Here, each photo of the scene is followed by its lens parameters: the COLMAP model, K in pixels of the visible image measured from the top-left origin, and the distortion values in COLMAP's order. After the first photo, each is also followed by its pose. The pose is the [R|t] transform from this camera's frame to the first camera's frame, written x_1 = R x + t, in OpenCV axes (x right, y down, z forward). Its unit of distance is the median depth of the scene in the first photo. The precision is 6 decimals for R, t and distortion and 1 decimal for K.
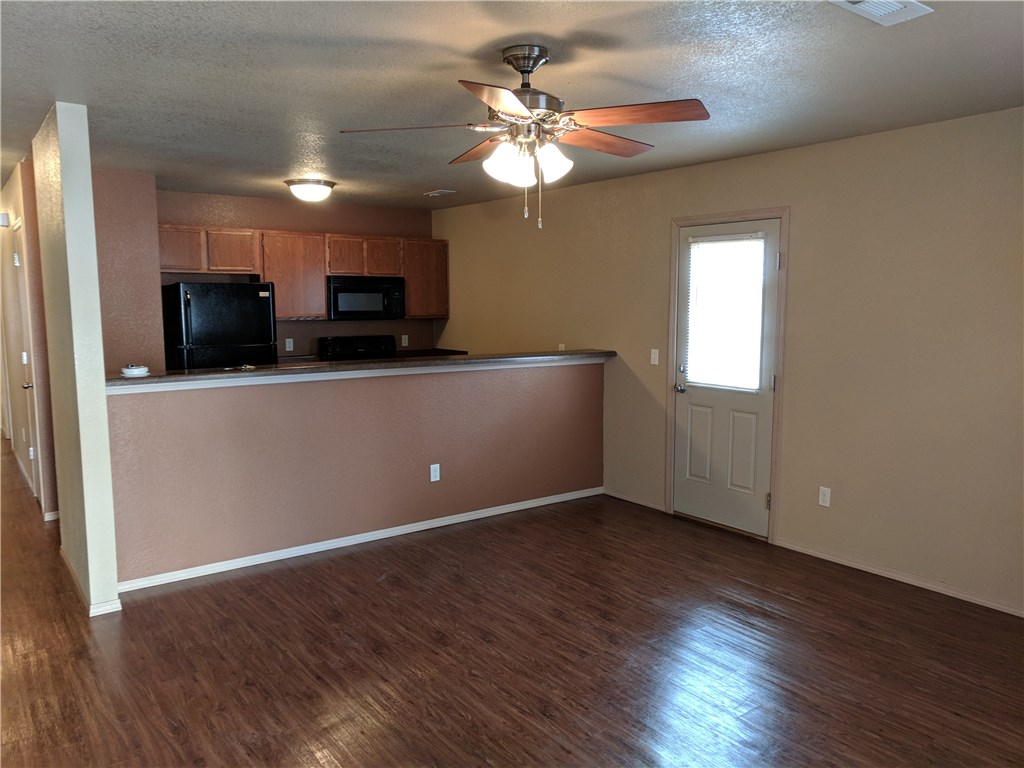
lens RADIAL K [[761.9, 0, 512.5], [0, 761.9, 385.9], [0, 0, 1]] dist [0.031831, 0.012360]
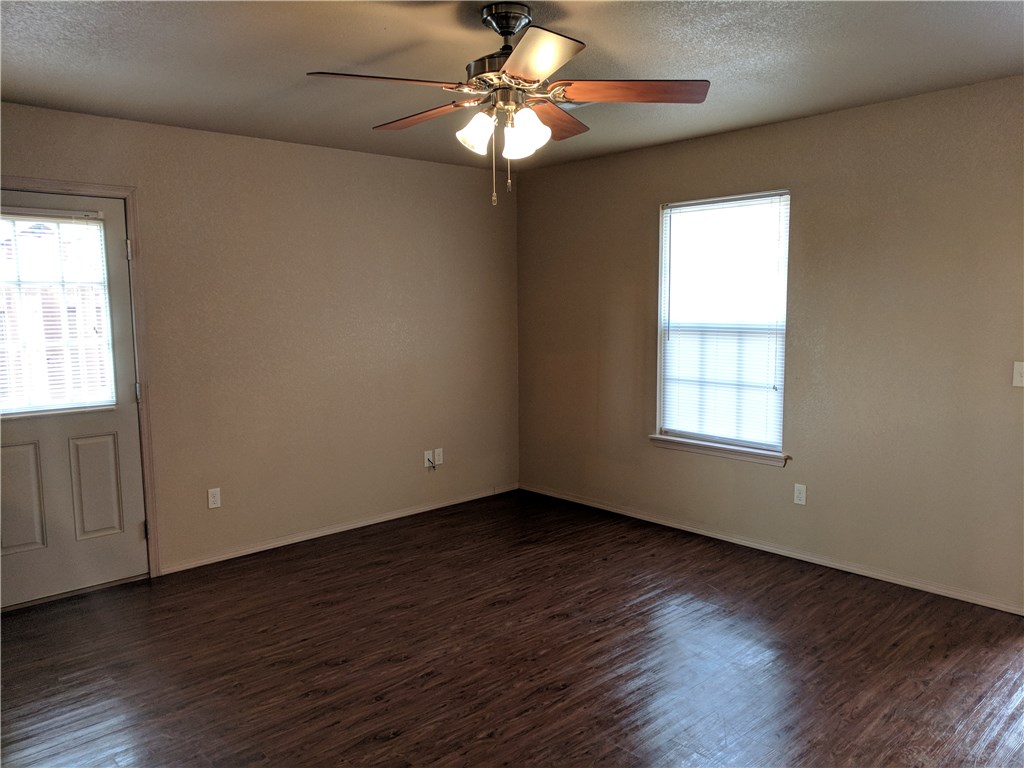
lens RADIAL K [[761.9, 0, 510.0], [0, 761.9, 381.1], [0, 0, 1]] dist [0.031831, 0.012360]
pose [[-0.103390, -0.093892, 0.990199, -0.684511], [0.122958, 0.986692, 0.106398, -0.070512], [-0.987012, 0.132754, -0.090469, 0.817362]]
